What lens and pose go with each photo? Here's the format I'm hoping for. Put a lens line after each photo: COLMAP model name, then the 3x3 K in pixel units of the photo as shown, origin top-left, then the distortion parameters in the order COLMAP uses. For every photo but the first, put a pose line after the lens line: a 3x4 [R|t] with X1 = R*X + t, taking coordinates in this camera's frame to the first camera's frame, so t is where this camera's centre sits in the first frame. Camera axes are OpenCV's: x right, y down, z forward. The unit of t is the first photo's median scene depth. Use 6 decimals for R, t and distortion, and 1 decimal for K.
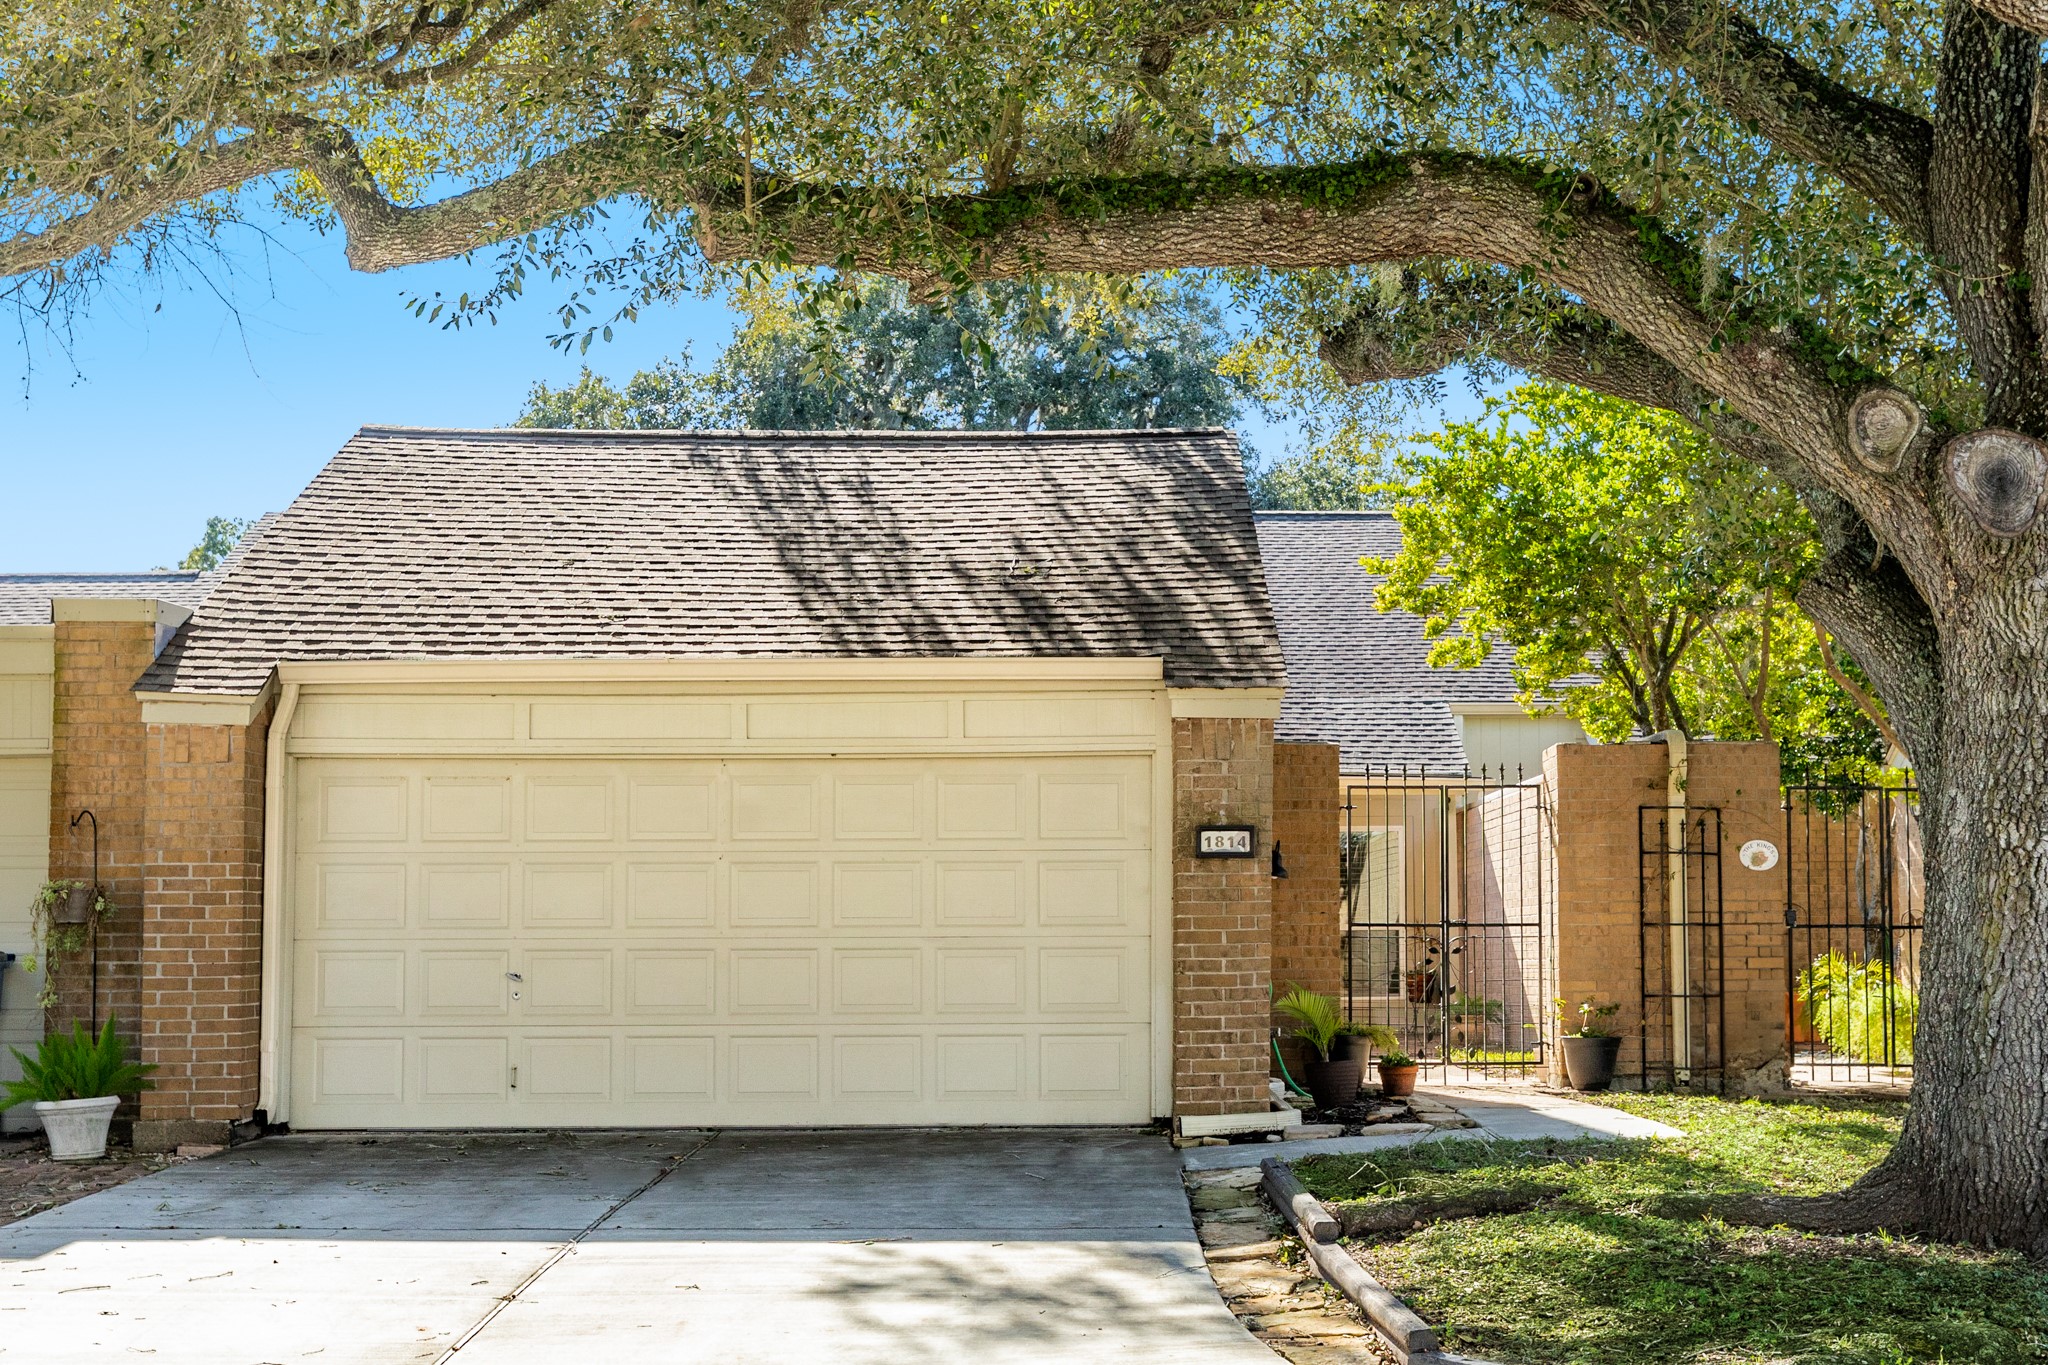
lens RADIAL K [[2625.0, 0, 1025.7], [0, 2625.0, 682.1], [0, 0, 1]] dist [-0.038590, 0.000000]
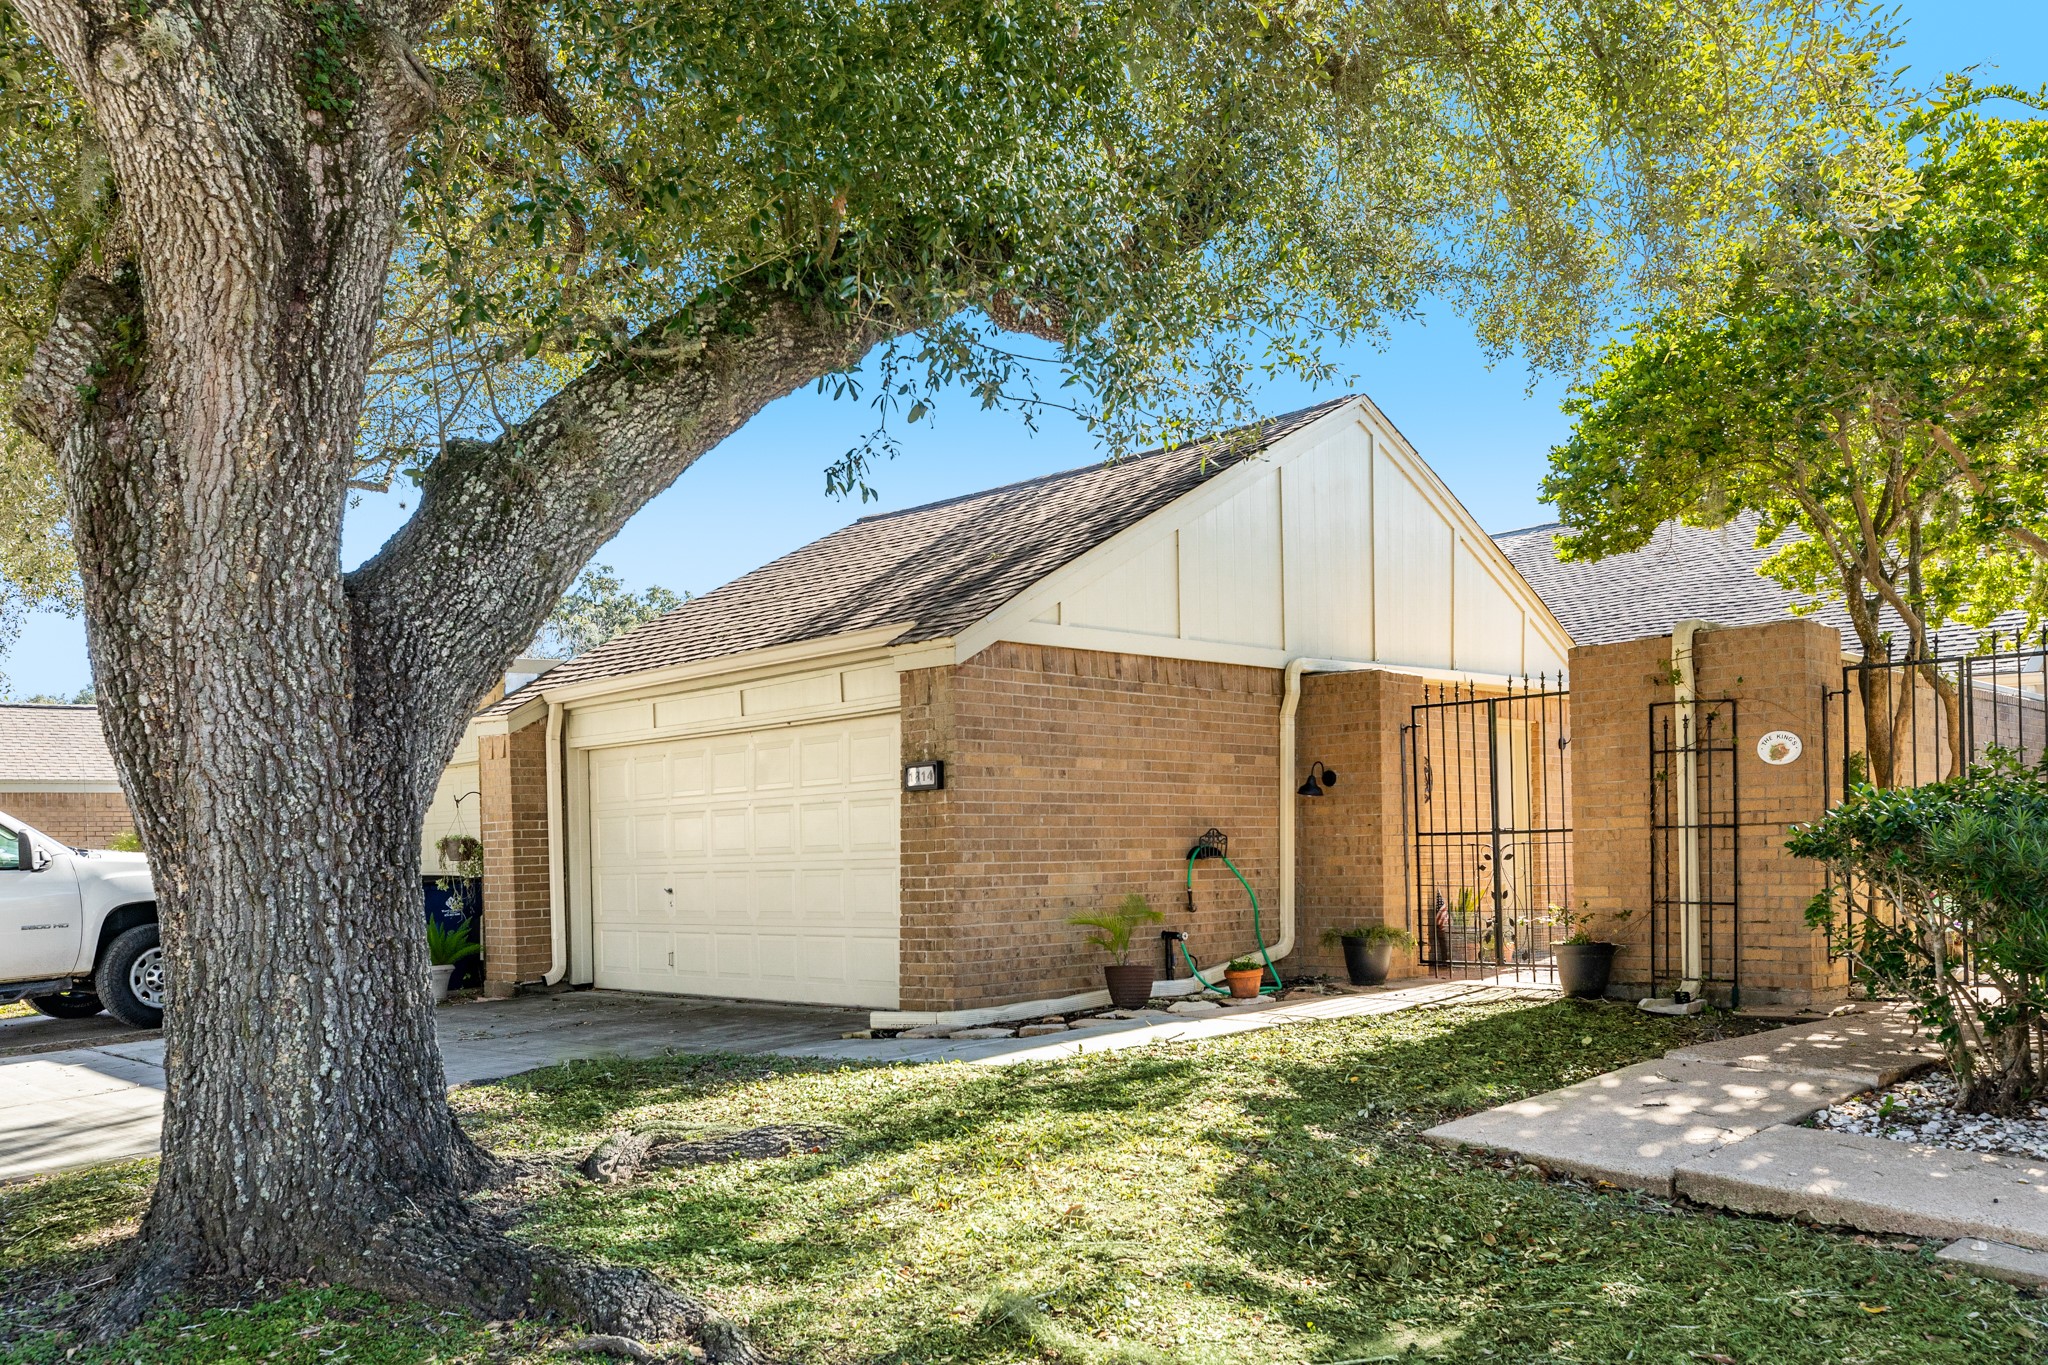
lens RADIAL K [[1564.1, 0, 1004.8], [0, 1564.1, 853.0], [0, 0, 1]] dist [0.023475, -0.001815]
pose [[0.719442, -0.016352, -0.694360, 0.467020], [0.092056, 0.993148, 0.071993, 0.038865], [0.688425, -0.115715, 0.716017, 0.427706]]
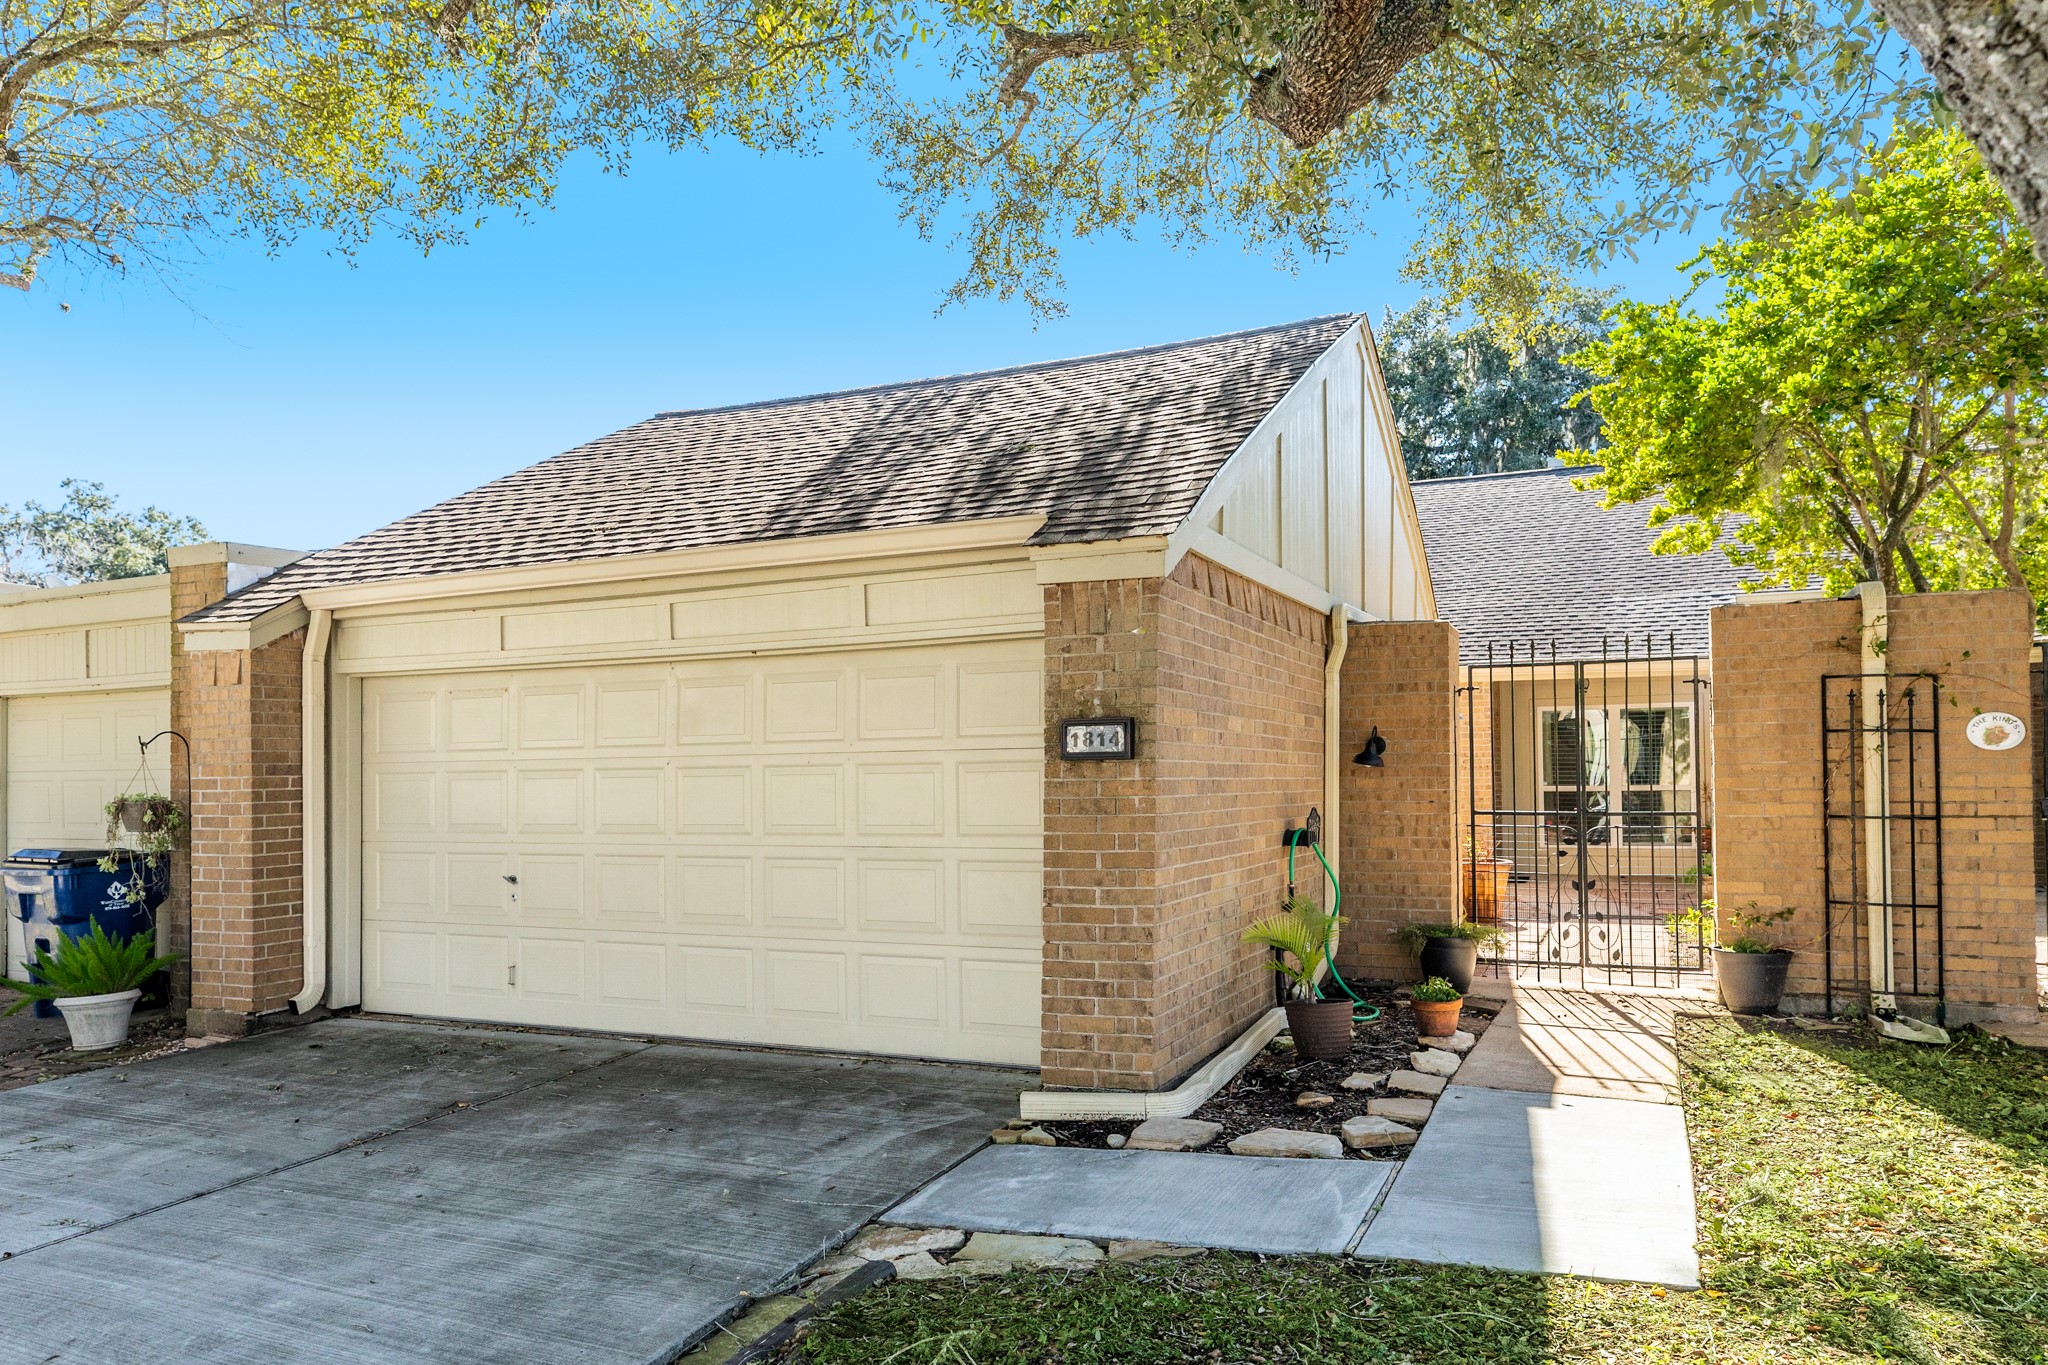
lens RADIAL K [[1362.5, 0, 985.7], [0, 1362.5, 740.5], [0, 0, 1]] dist [-0.001886, 0.001399]
pose [[0.911222, -0.019189, -0.411469, 0.171470], [0.049890, 0.996702, 0.064002, 0.027212], [0.408884, -0.078849, 0.909174, 0.499480]]
